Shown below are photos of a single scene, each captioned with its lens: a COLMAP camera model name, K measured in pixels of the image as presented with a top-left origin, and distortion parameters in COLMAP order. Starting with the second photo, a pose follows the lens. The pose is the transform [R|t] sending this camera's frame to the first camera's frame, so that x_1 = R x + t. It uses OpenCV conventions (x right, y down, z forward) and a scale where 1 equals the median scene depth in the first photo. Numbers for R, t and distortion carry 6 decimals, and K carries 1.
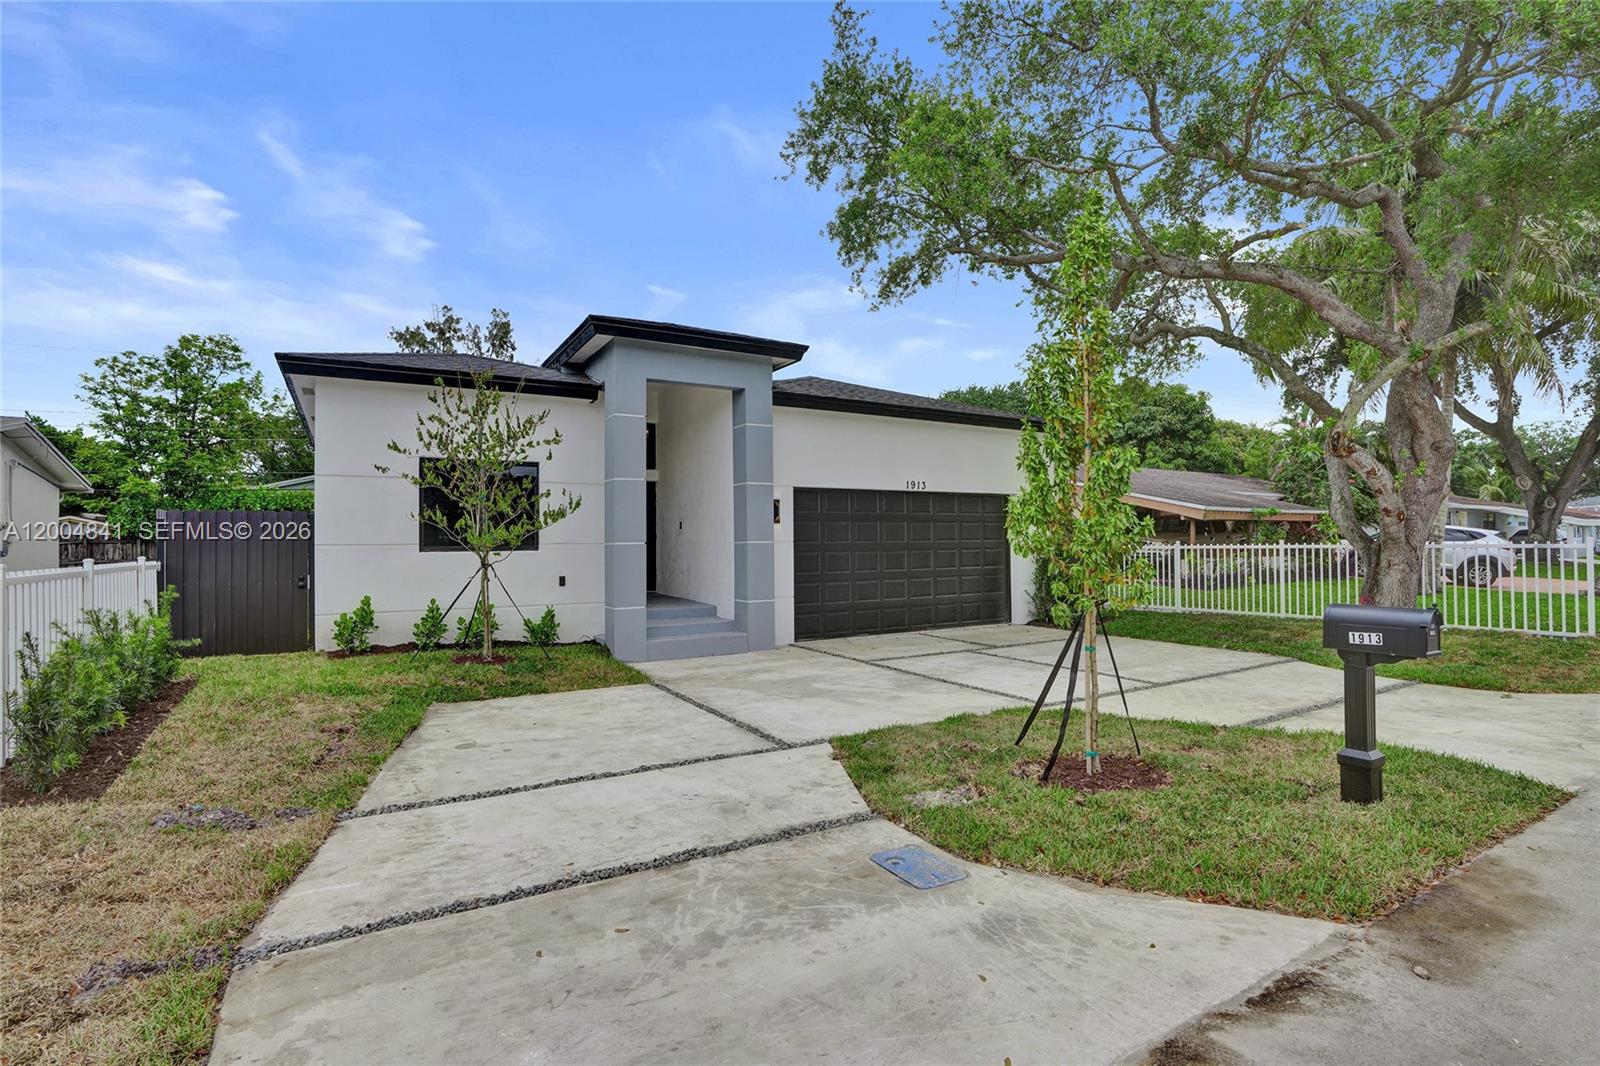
lens RADIAL K [[769.8, 0, 799.6], [0, 769.8, 522.3], [0, 0, 1]] dist [-0.023620, 0.003240]
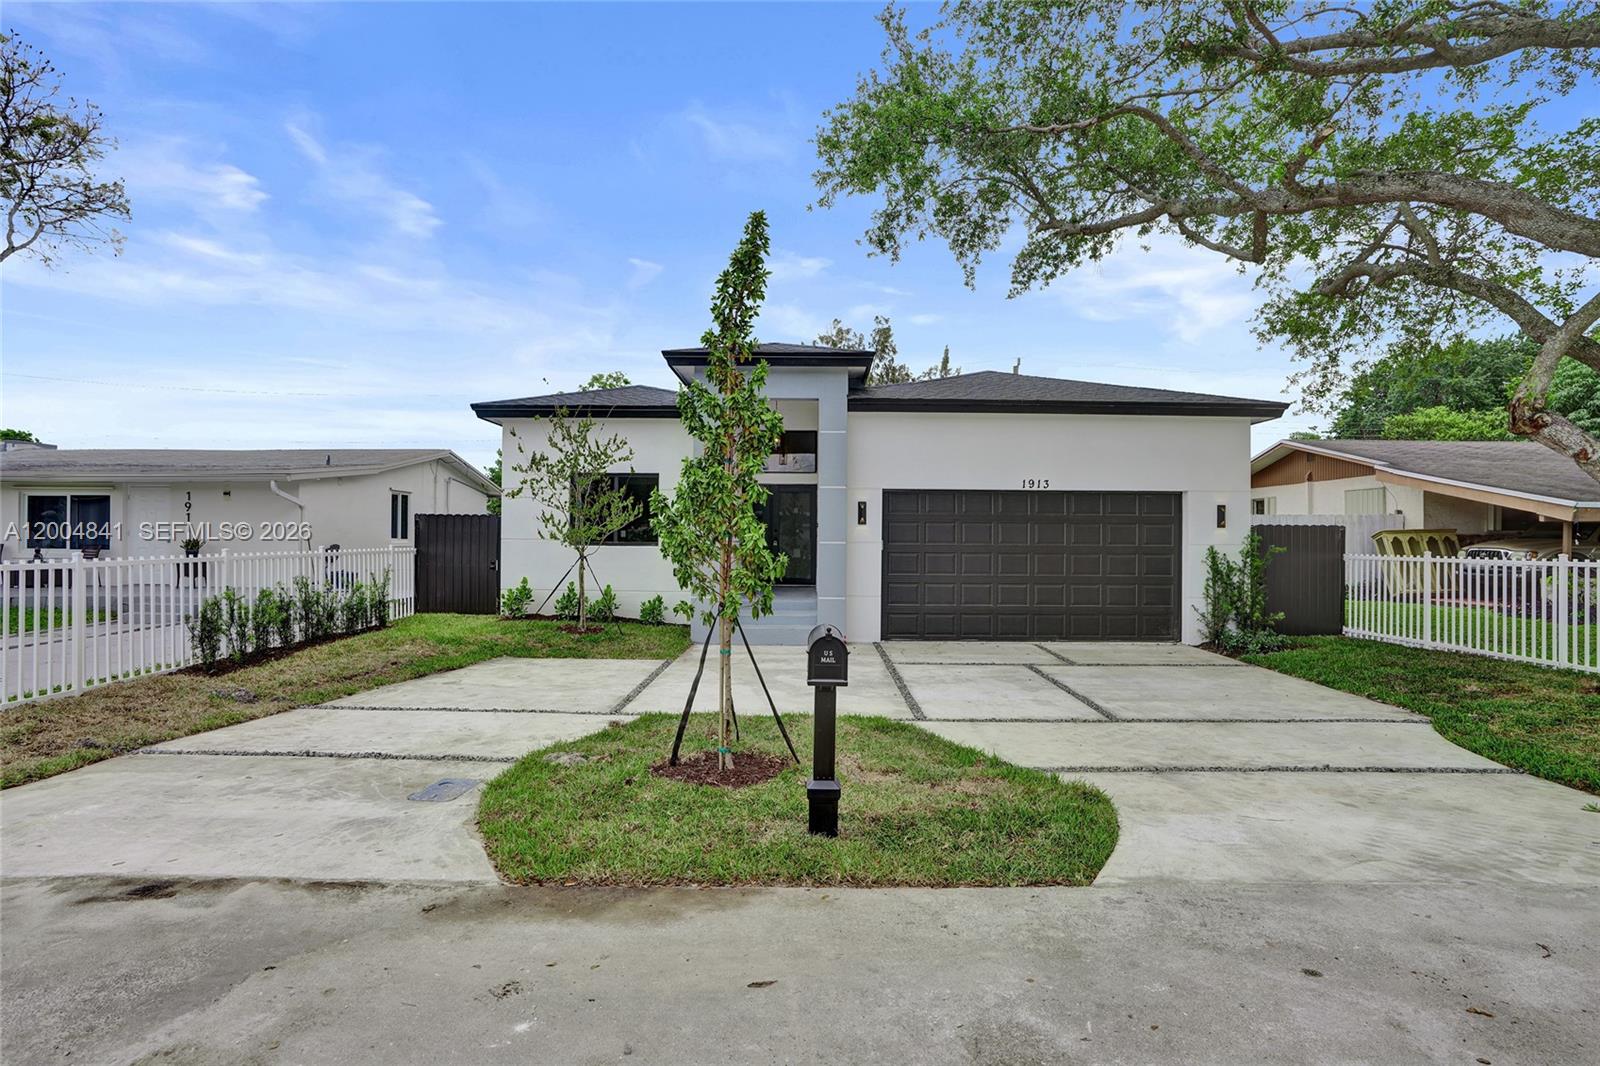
lens RADIAL K [[769.8, 0, 766.1], [0, 769.8, 541.0], [0, 0, 1]] dist [-0.023620, 0.003240]
pose [[0.845993, 0.018994, -0.532855, 0.412902], [-0.001726, 0.999458, 0.032887, -0.010540], [0.533191, -0.026903, 0.845567, 0.053016]]
